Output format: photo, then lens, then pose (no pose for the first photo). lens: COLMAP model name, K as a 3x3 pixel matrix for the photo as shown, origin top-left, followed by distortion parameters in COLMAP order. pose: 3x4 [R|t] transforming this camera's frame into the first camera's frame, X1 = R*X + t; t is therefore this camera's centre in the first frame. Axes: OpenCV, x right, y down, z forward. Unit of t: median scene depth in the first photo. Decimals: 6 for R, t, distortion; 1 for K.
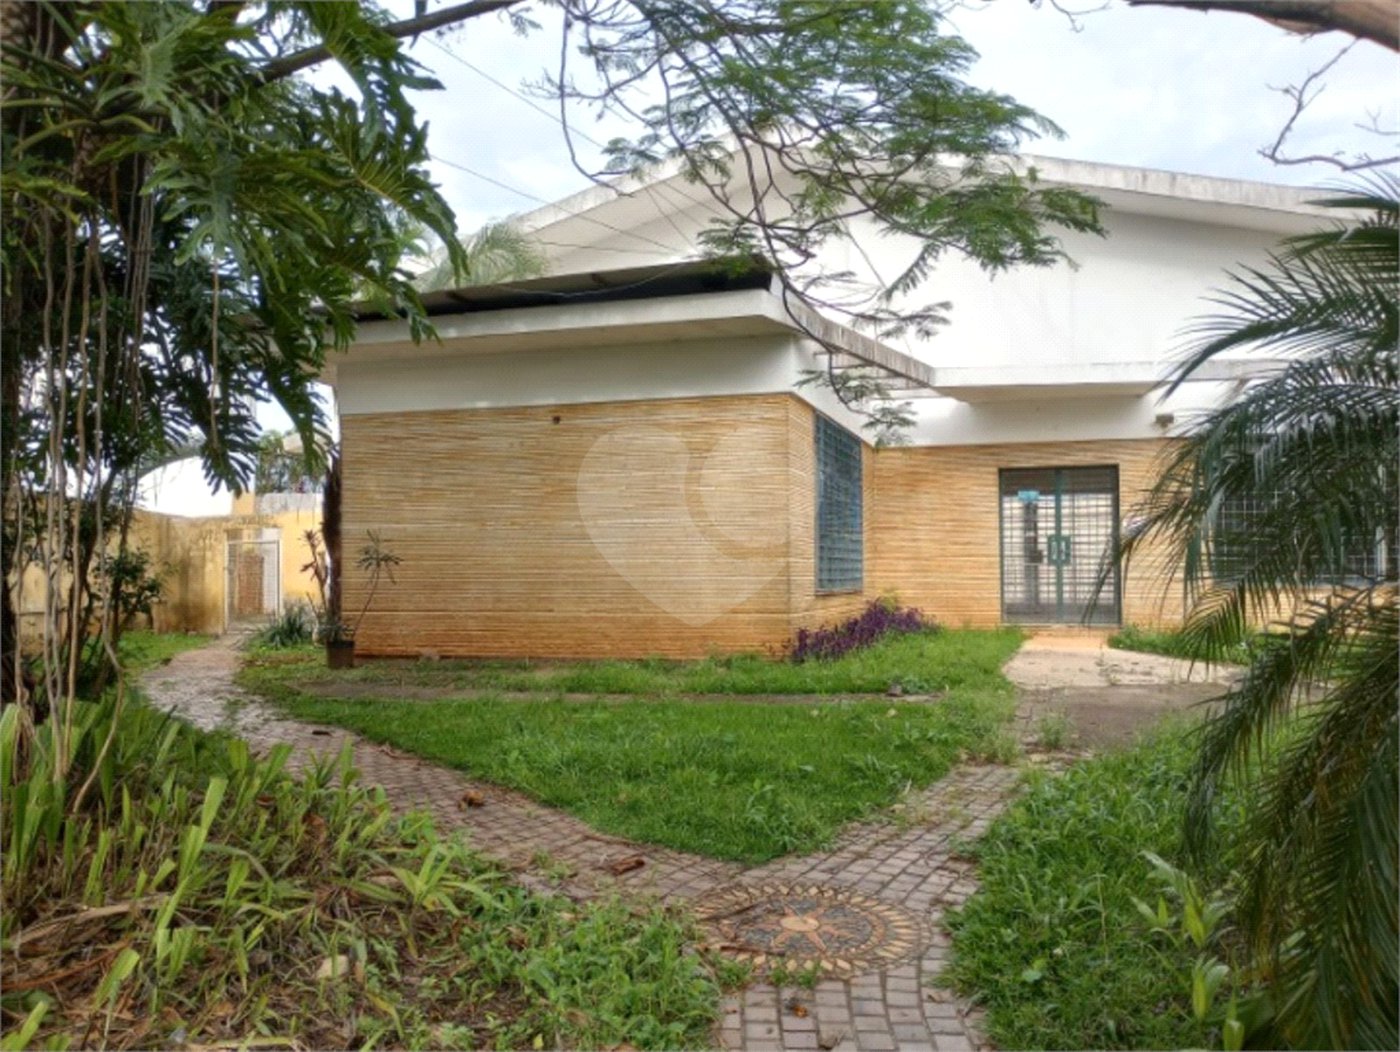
lens RADIAL K [[1109.9, 0, 700.0], [0, 1109.9, 526.0], [0, 0, 1]] dist [0.029656, -0.006137]
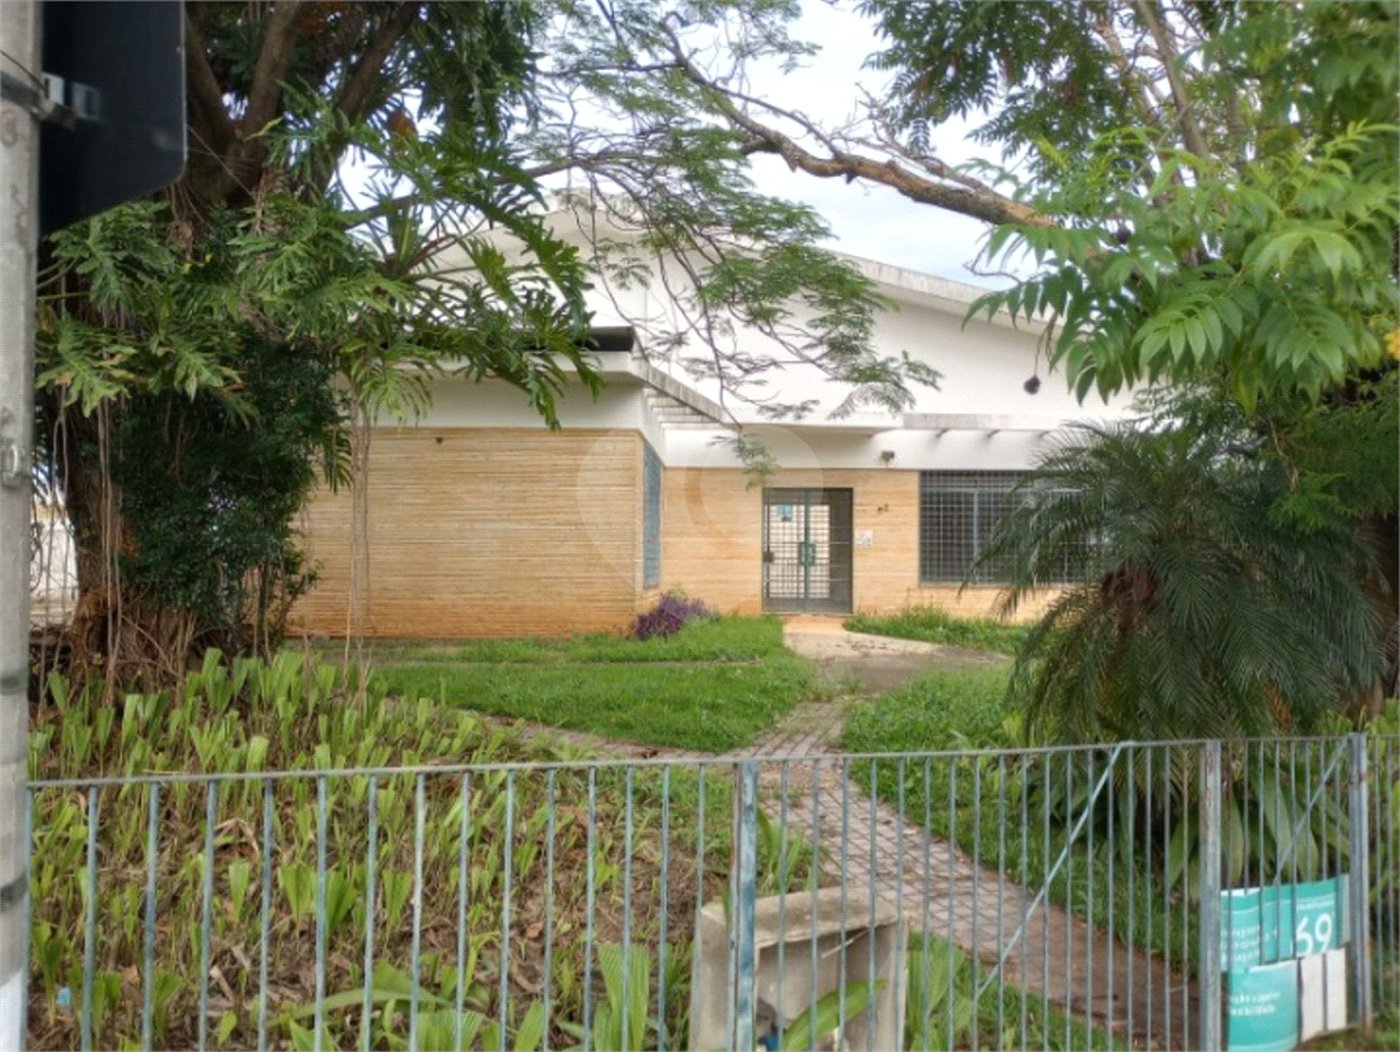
lens RADIAL K [[1053.6, 0, 700.0], [0, 1053.6, 526.0], [0, 0, 1]] dist [0.038345, -0.088704]
pose [[0.967210, 0.024687, 0.252777, -0.135169], [-0.025346, 0.999679, -0.000651, -0.008733], [-0.252712, -0.005778, 0.967524, -0.172612]]
